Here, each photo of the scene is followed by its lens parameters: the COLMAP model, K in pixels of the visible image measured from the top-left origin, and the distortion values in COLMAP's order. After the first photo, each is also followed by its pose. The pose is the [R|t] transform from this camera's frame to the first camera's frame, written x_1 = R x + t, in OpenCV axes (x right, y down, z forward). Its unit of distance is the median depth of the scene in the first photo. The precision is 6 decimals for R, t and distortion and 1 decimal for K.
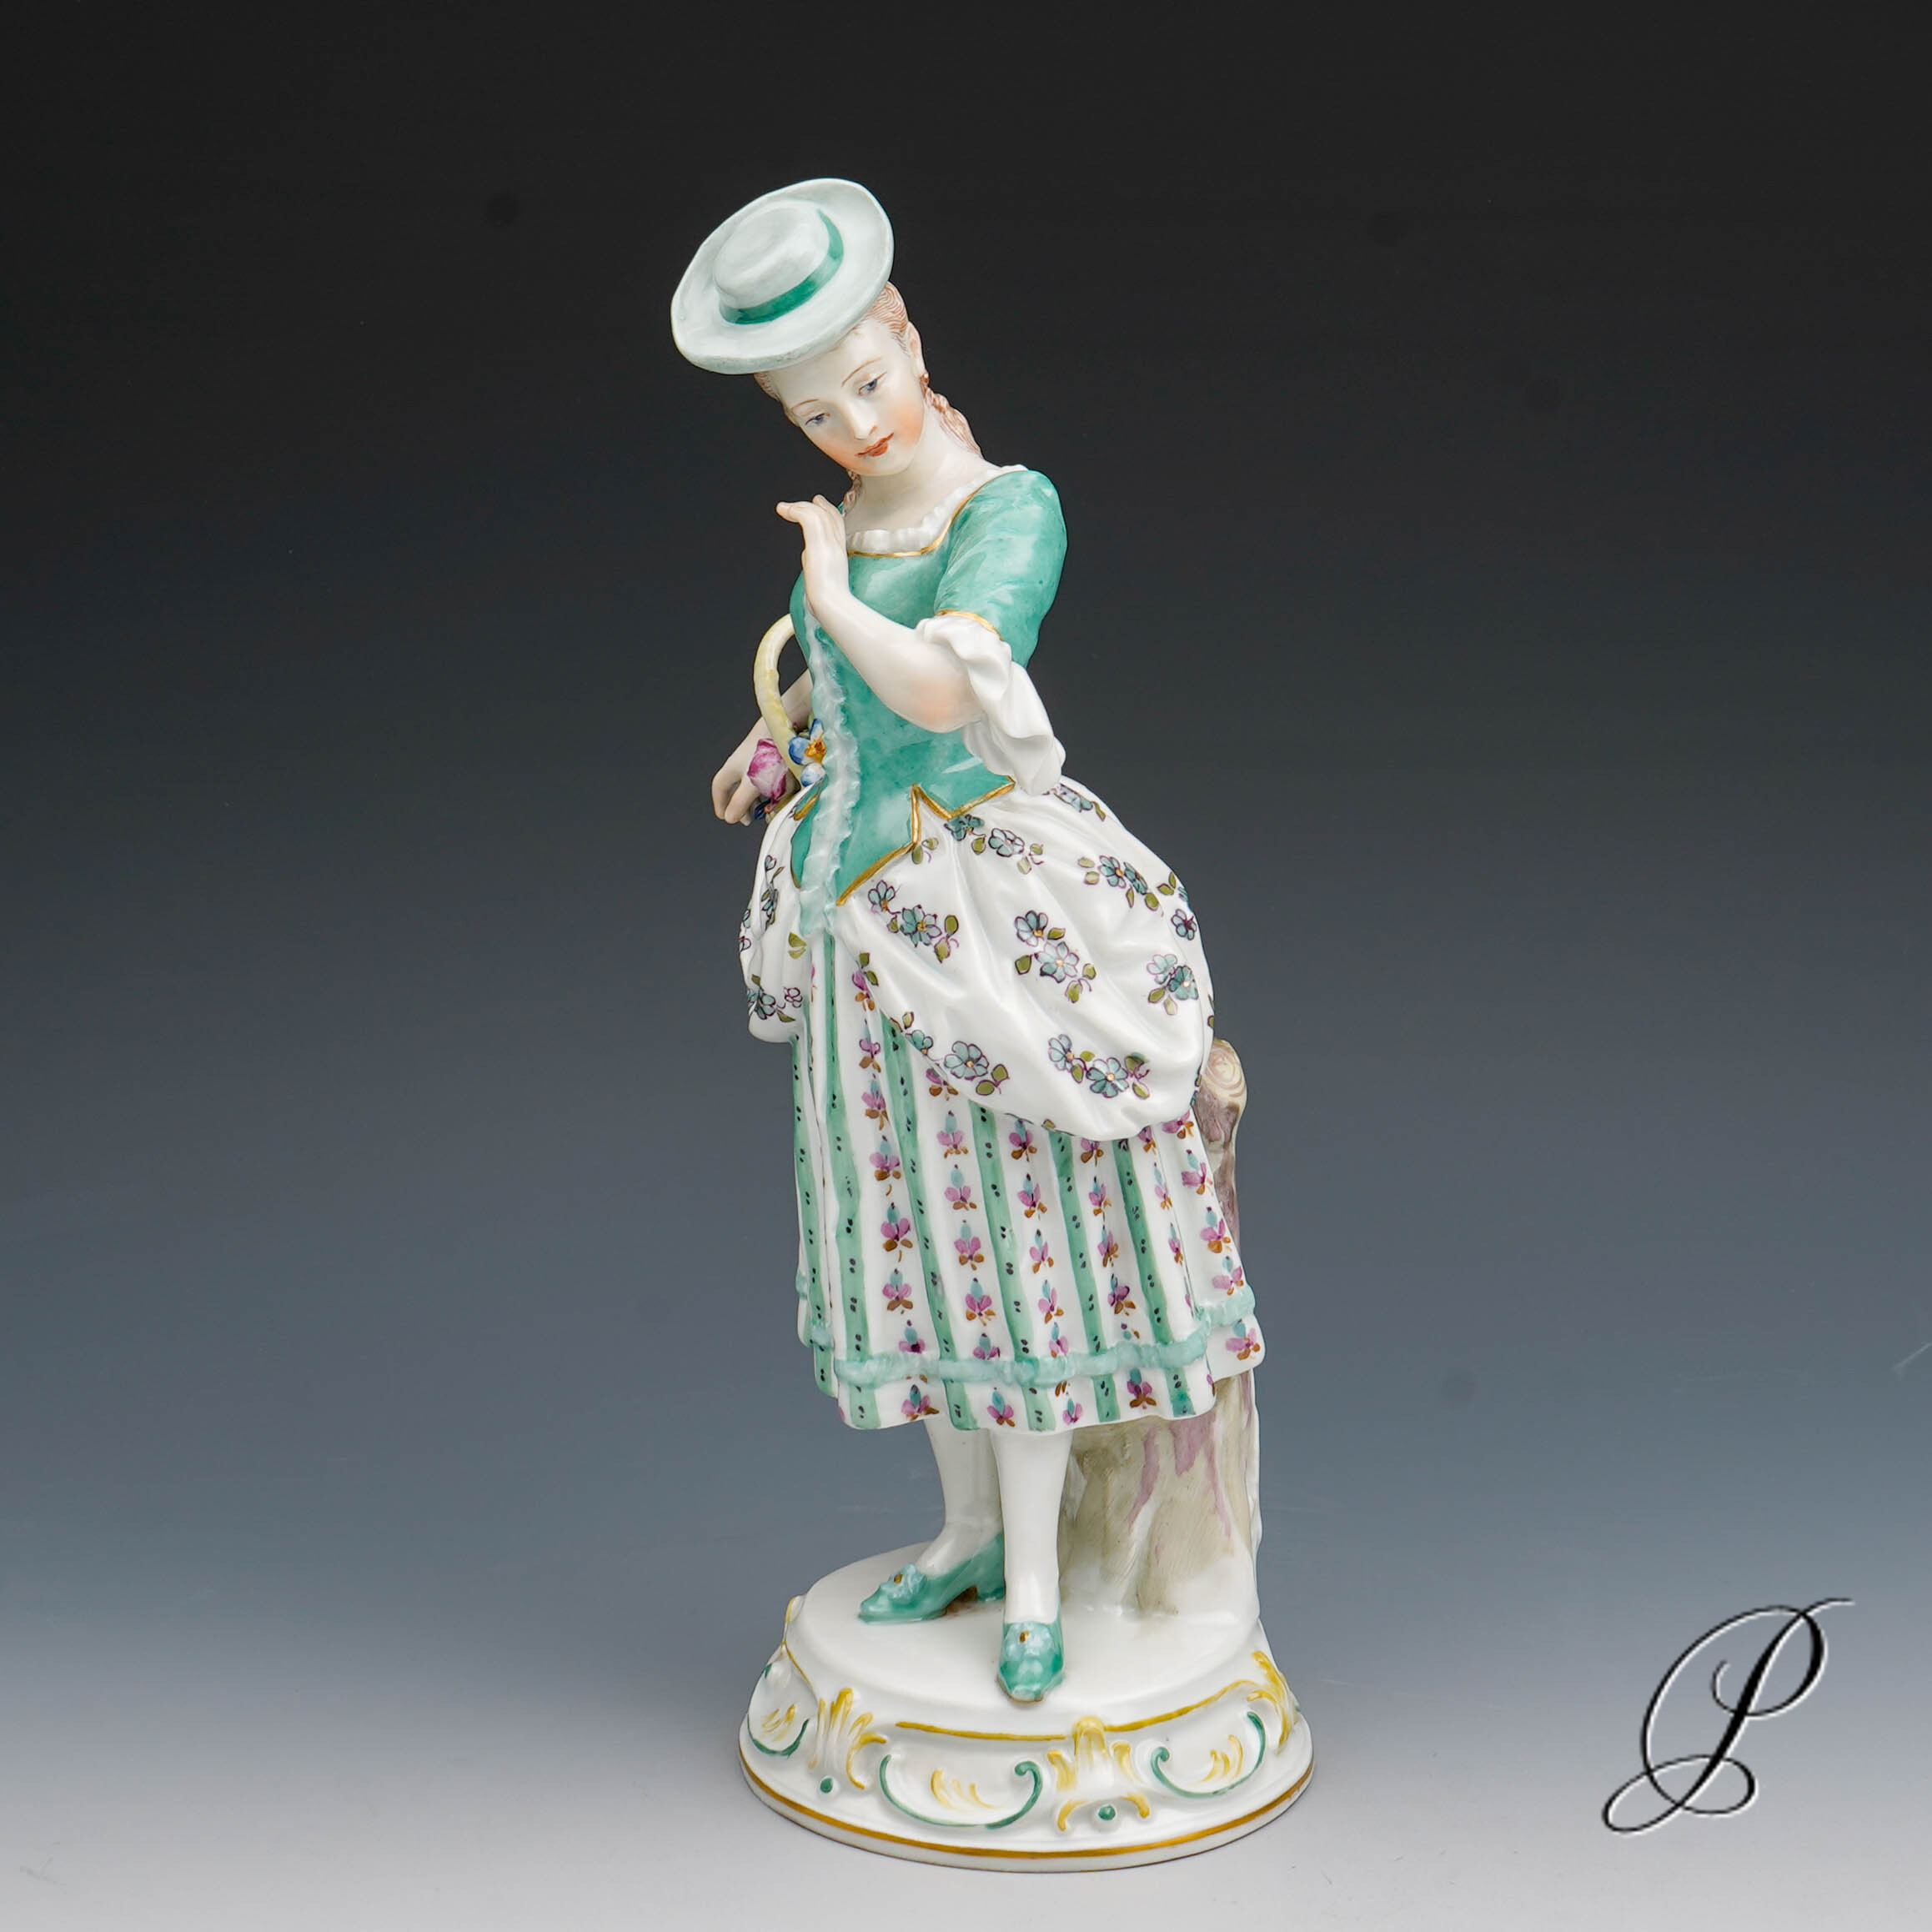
lens RADIAL K [[4477.0, 0, 974.5], [0, 4477.0, 736.5], [0, 0, 1]] dist [0.012889, 0.000000]
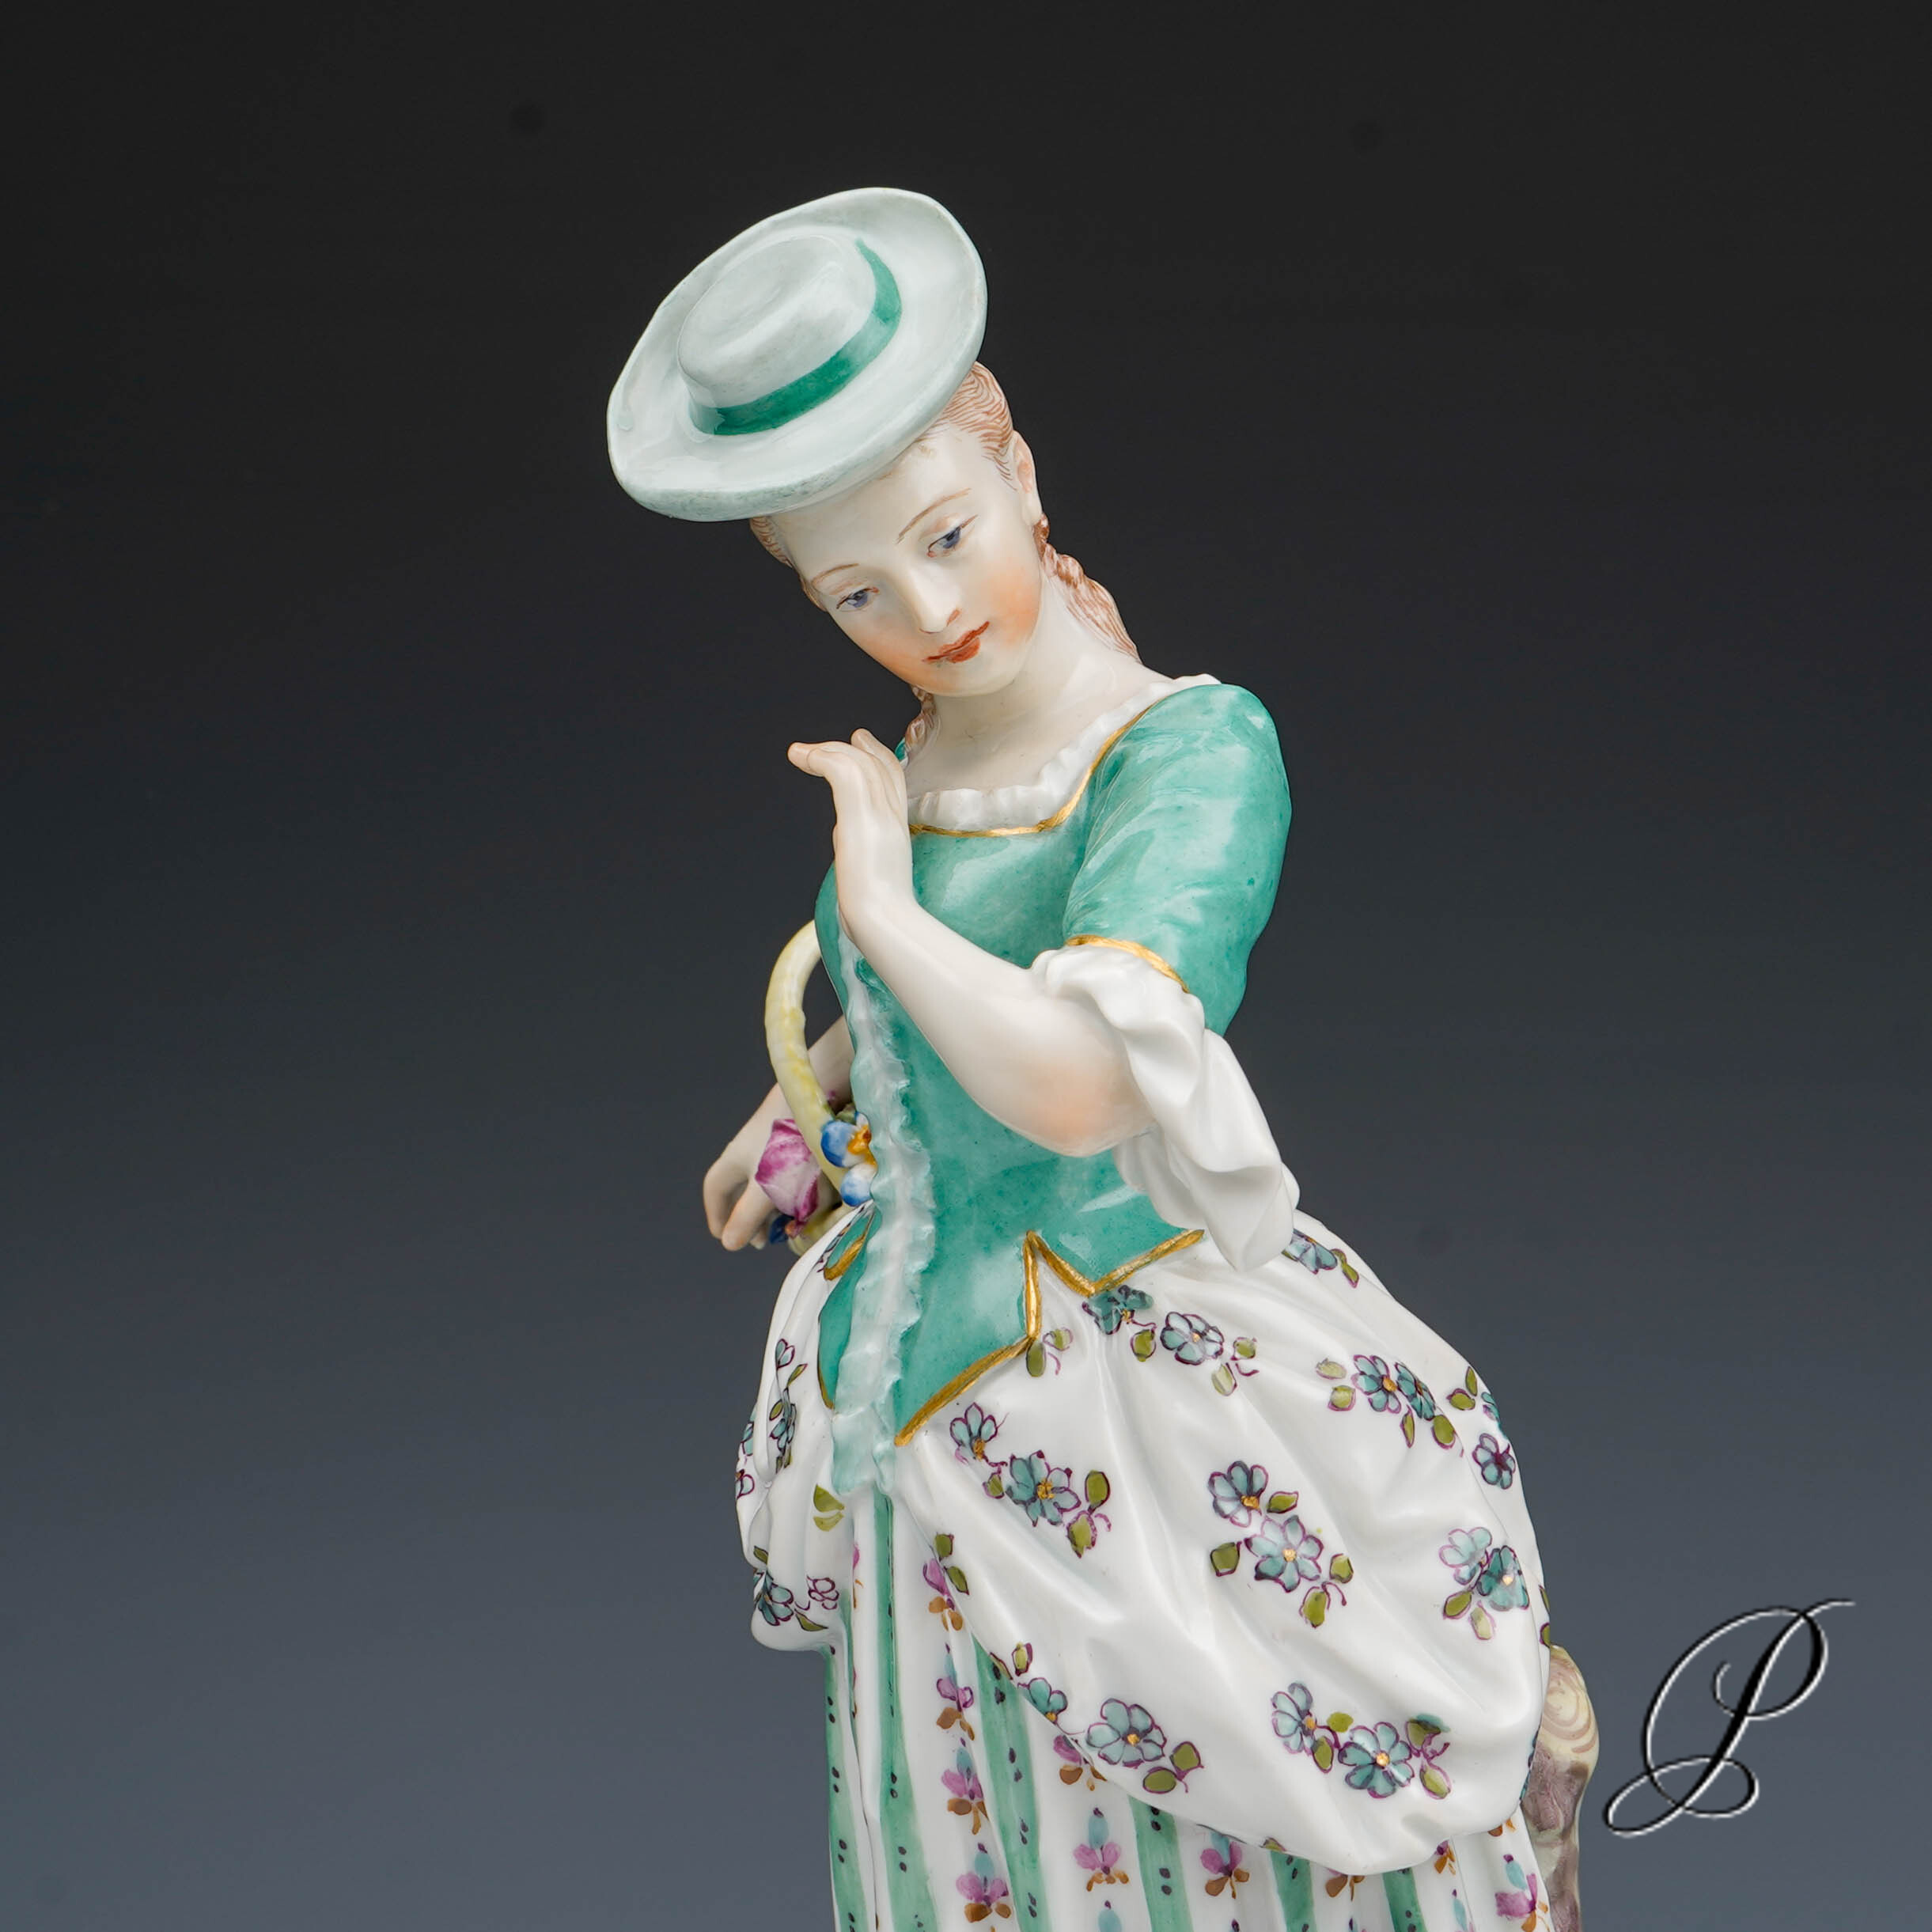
lens RADIAL K [[4477.0, 0, 954.9], [0, 4477.0, 654.9], [0, 0, 1]] dist [0.012889, 0.000000]
pose [[0.999630, -0.007548, -0.026143, -0.007446], [0.005957, 0.998155, -0.060423, -0.028589], [0.026551, 0.060245, 0.997830, 0.423223]]
